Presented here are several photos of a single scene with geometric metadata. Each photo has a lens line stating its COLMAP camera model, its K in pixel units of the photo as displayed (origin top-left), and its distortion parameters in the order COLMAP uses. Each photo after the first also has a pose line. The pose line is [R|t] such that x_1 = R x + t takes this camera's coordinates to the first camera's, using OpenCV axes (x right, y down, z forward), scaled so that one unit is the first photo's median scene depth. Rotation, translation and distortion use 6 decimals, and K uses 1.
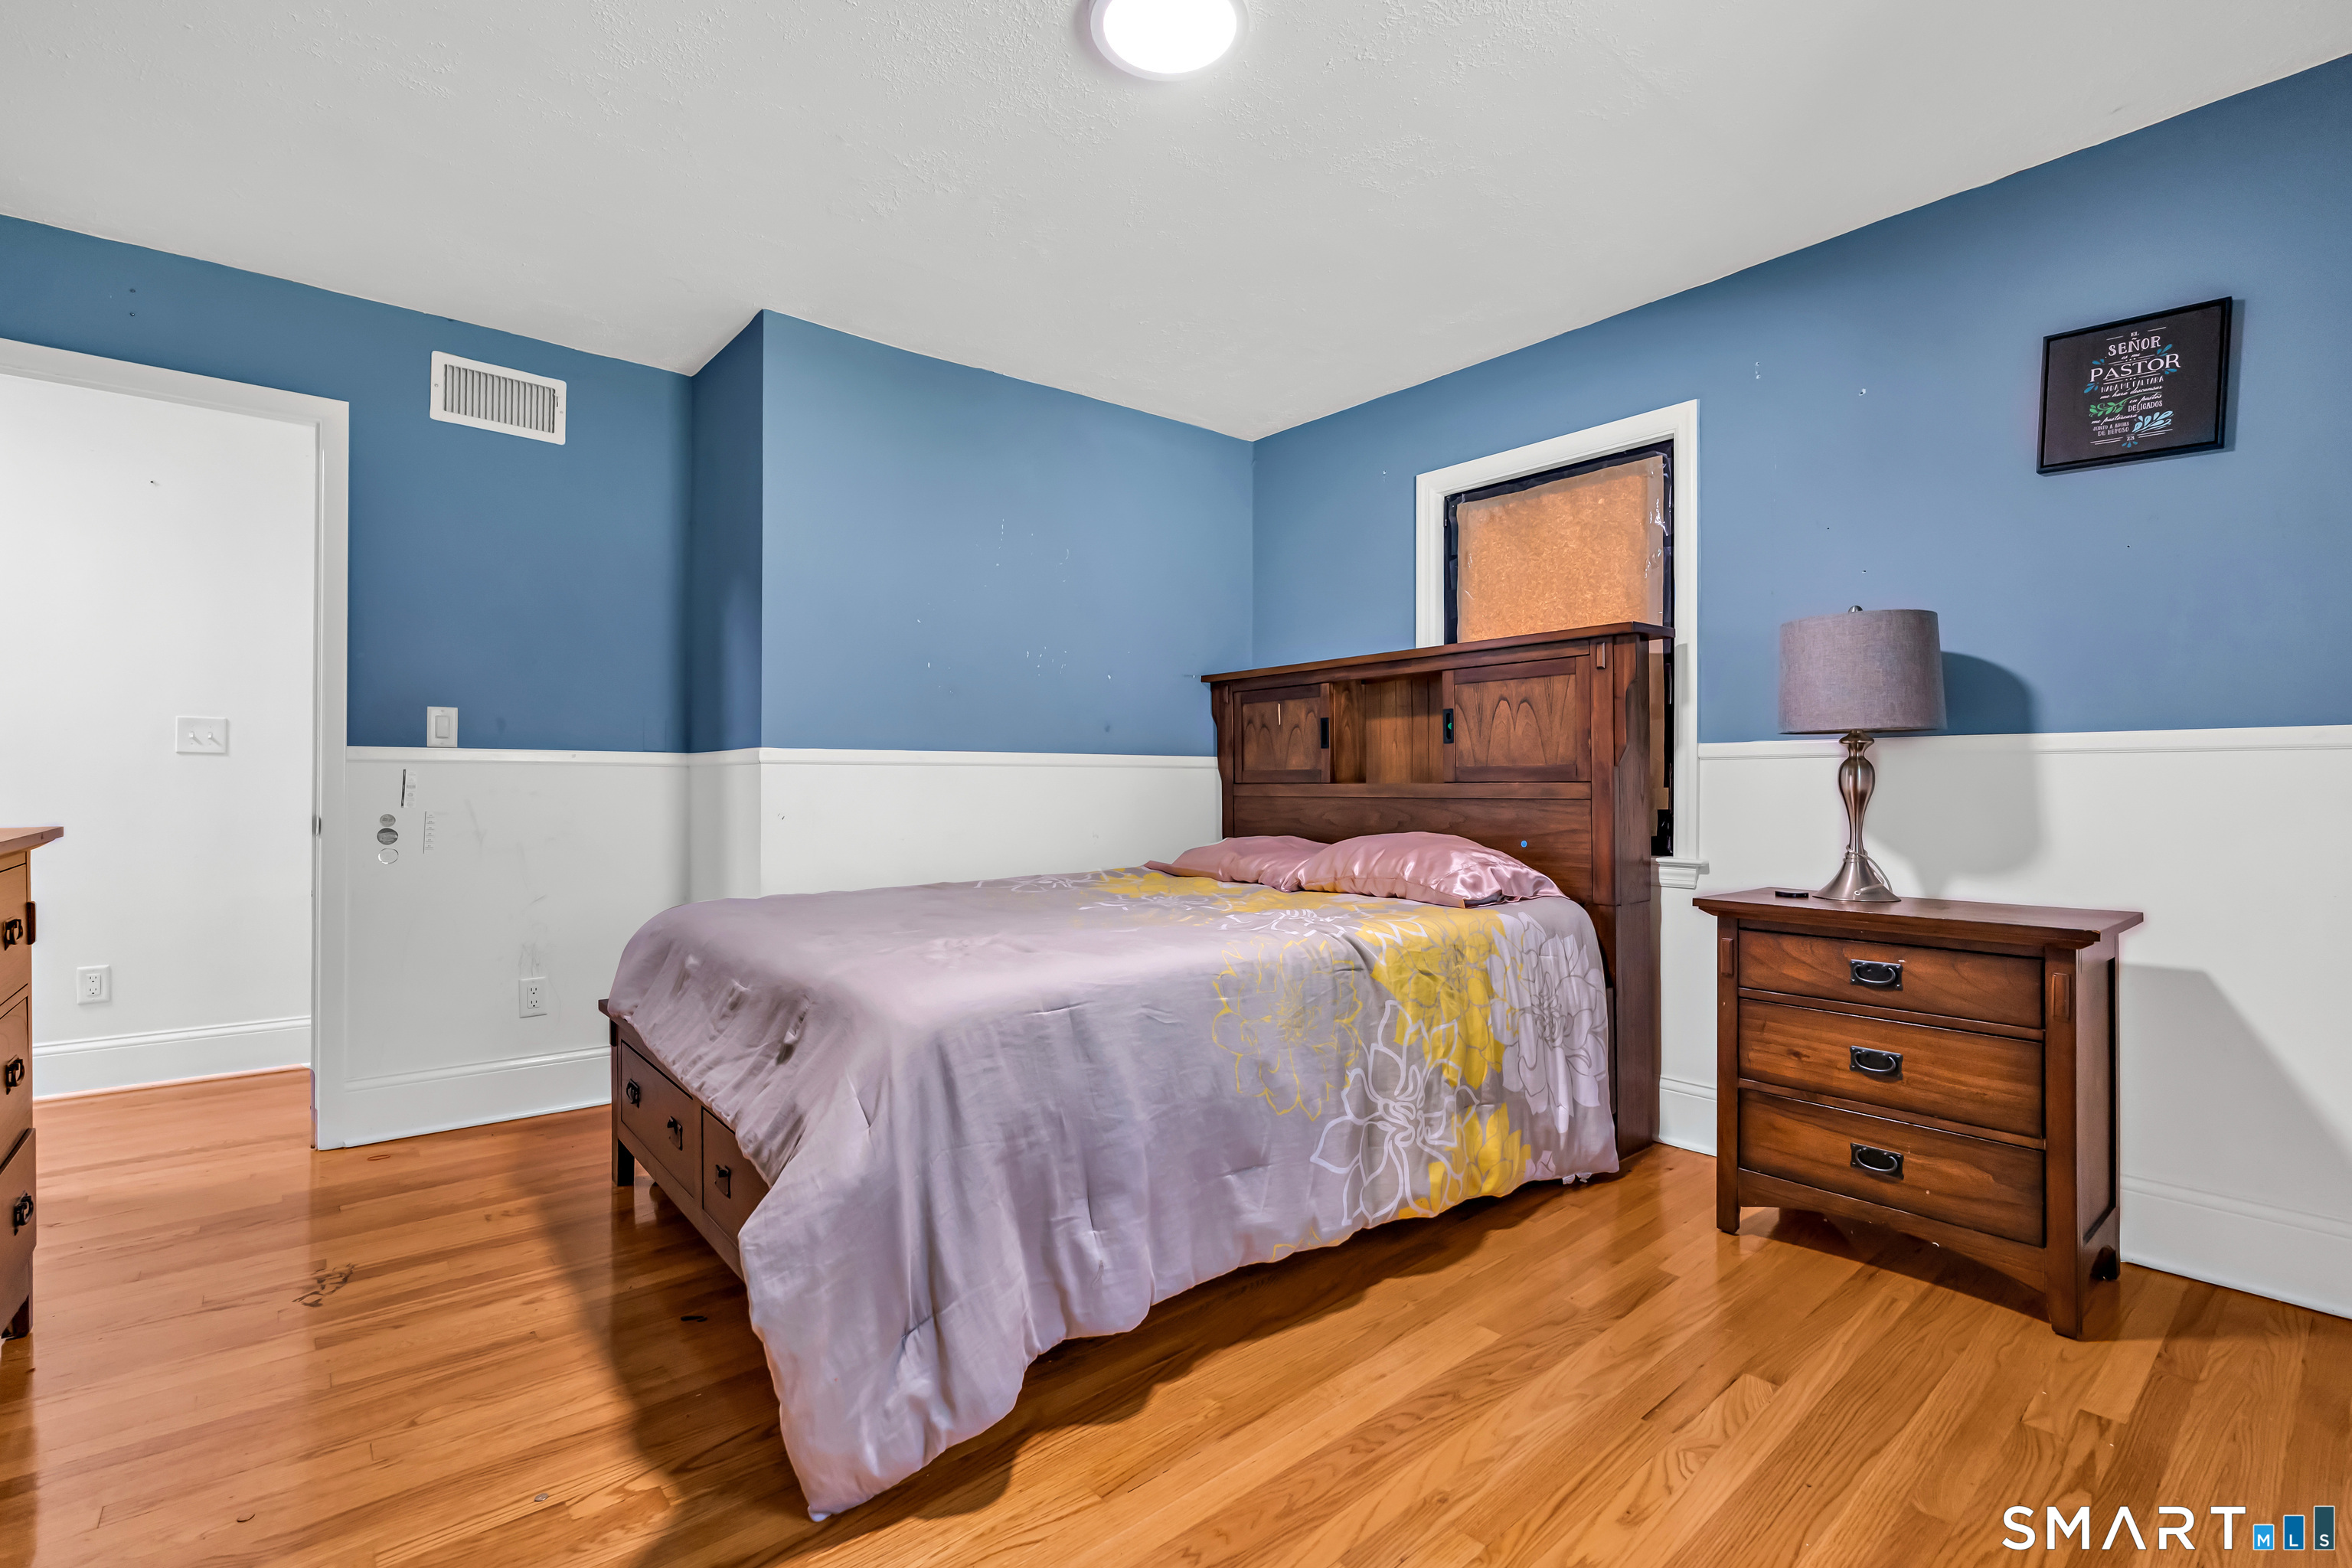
lens RADIAL K [[1058.8, 0, 1182.3], [0, 1058.8, 791.5], [0, 0, 1]] dist [-0.000719, -0.000232]
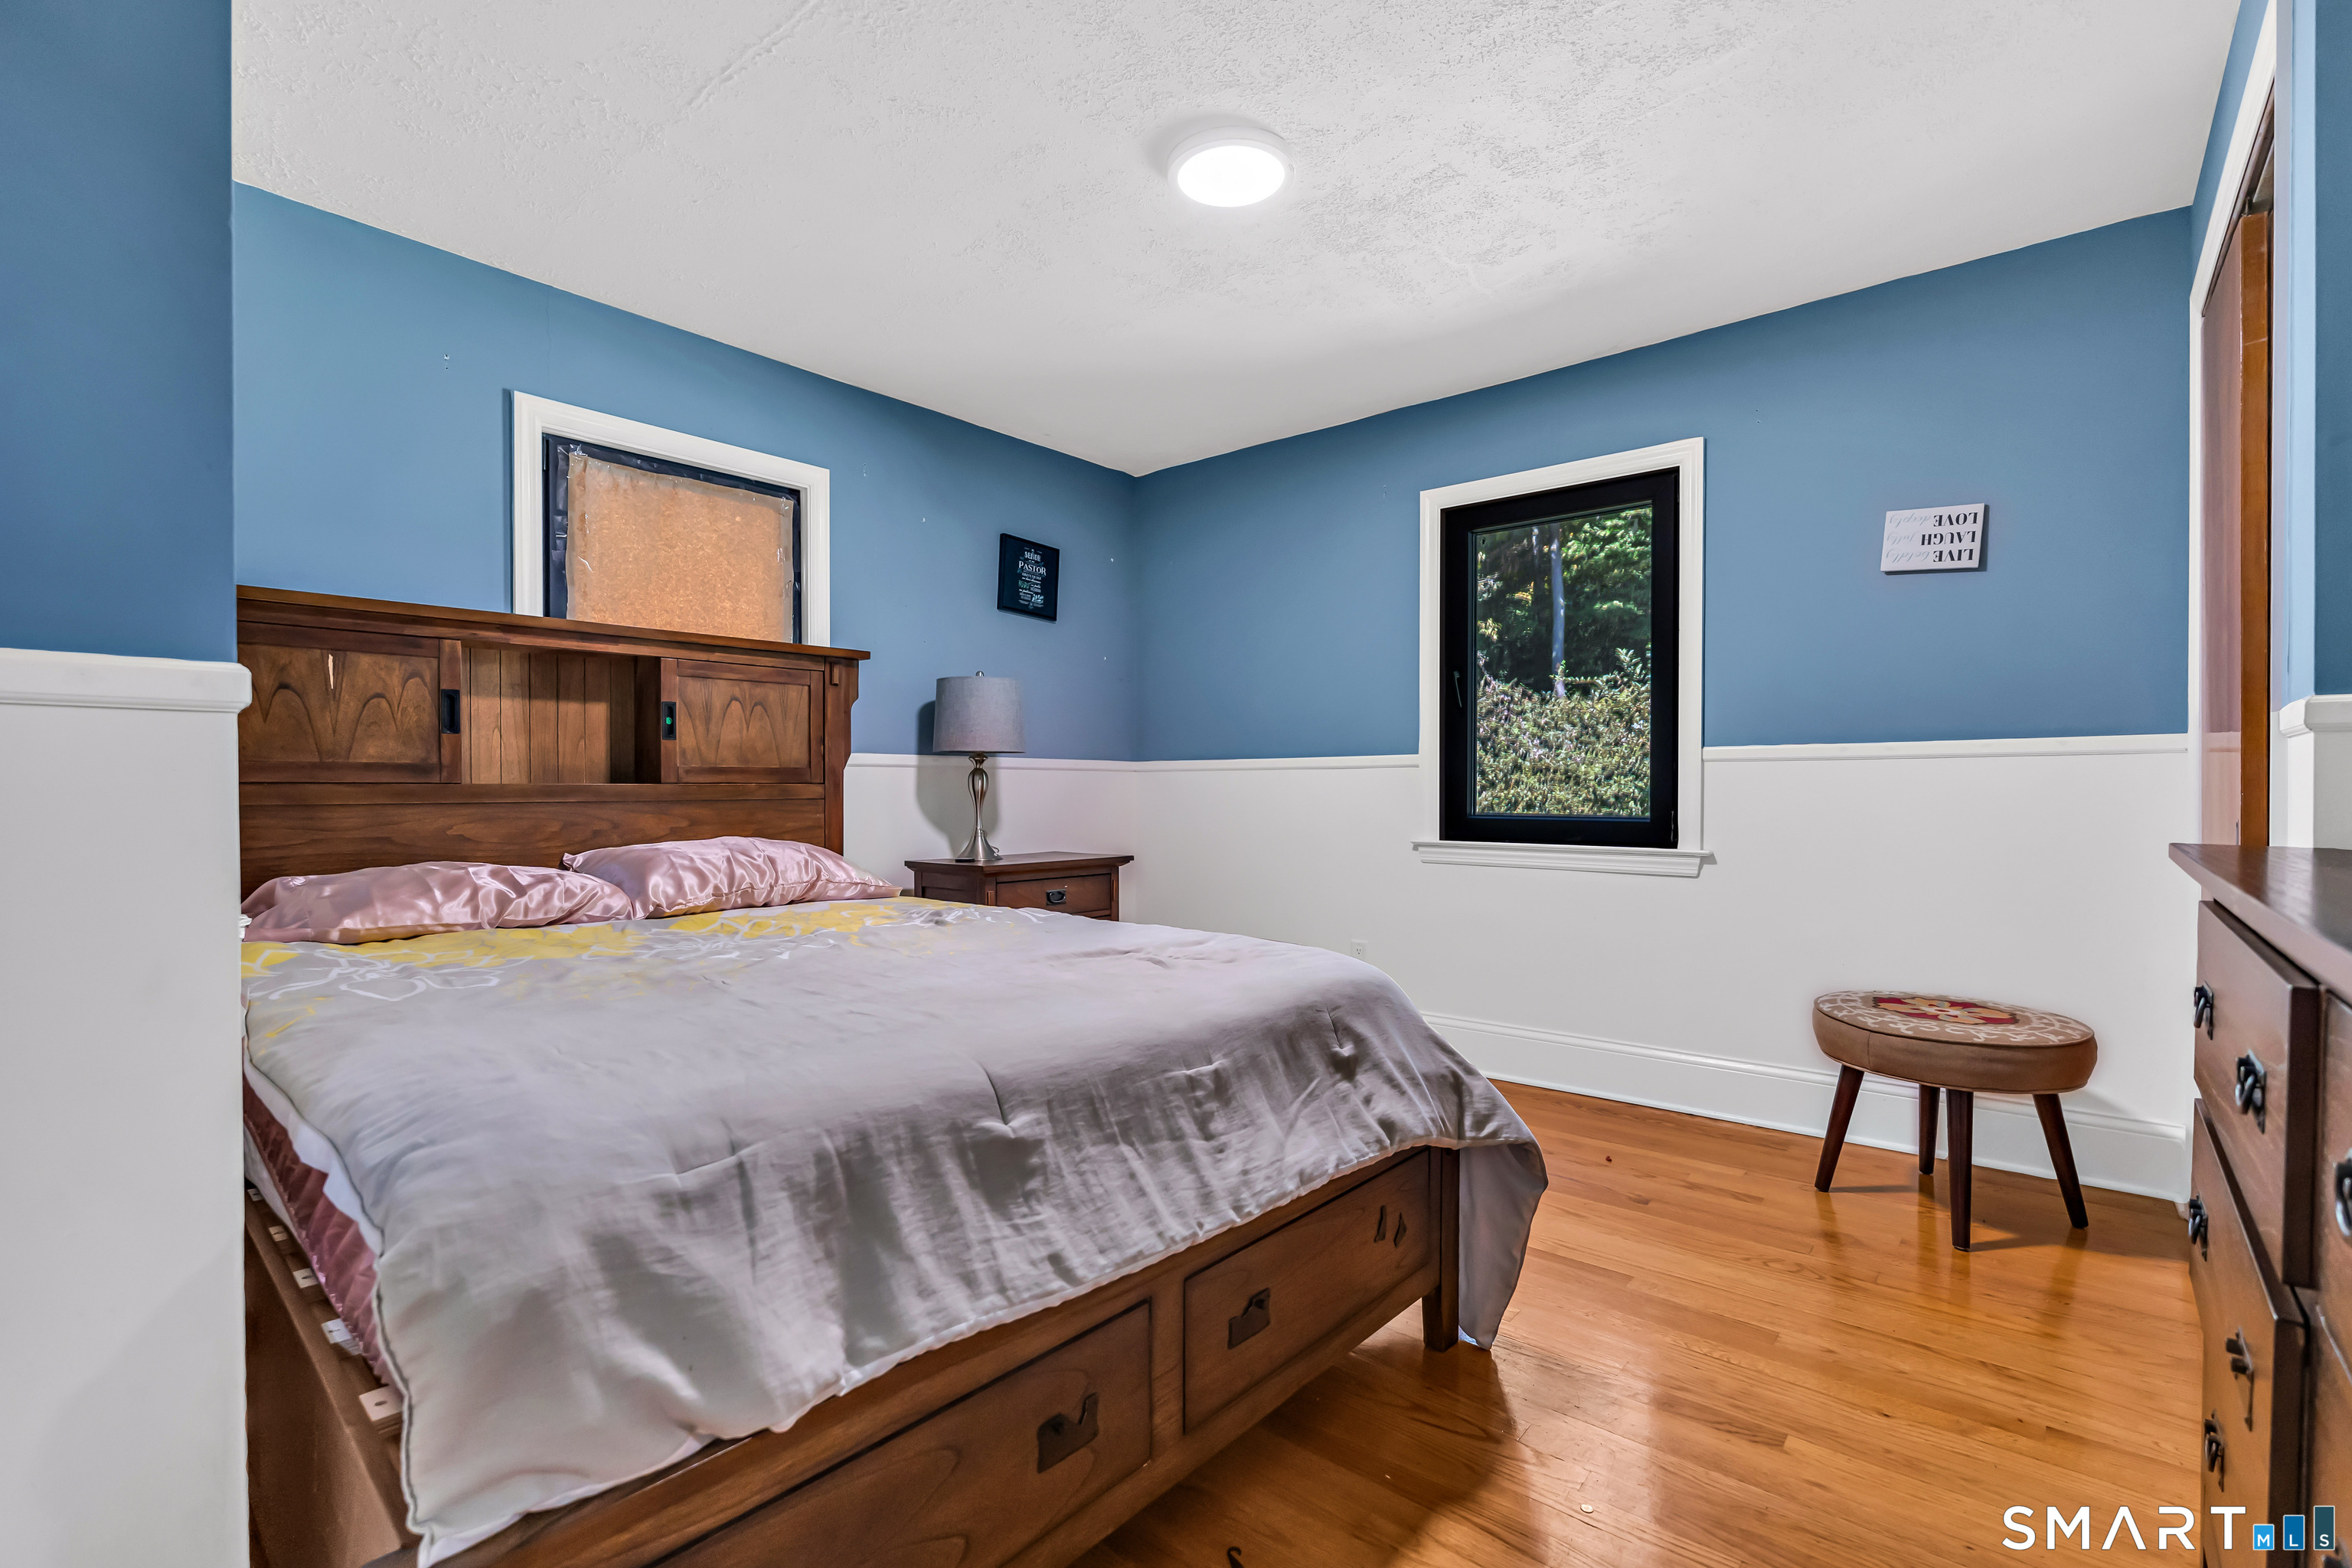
lens RADIAL K [[1058.8, 0, 1182.3], [0, 1058.8, 791.5], [0, 0, 1]] dist [-0.000719, -0.000232]
pose [[-0.154784, -0.003526, 0.987942, -0.724531], [0.005853, 0.999973, 0.004486, -0.002894], [-0.987931, 0.006477, -0.154759, 0.726499]]
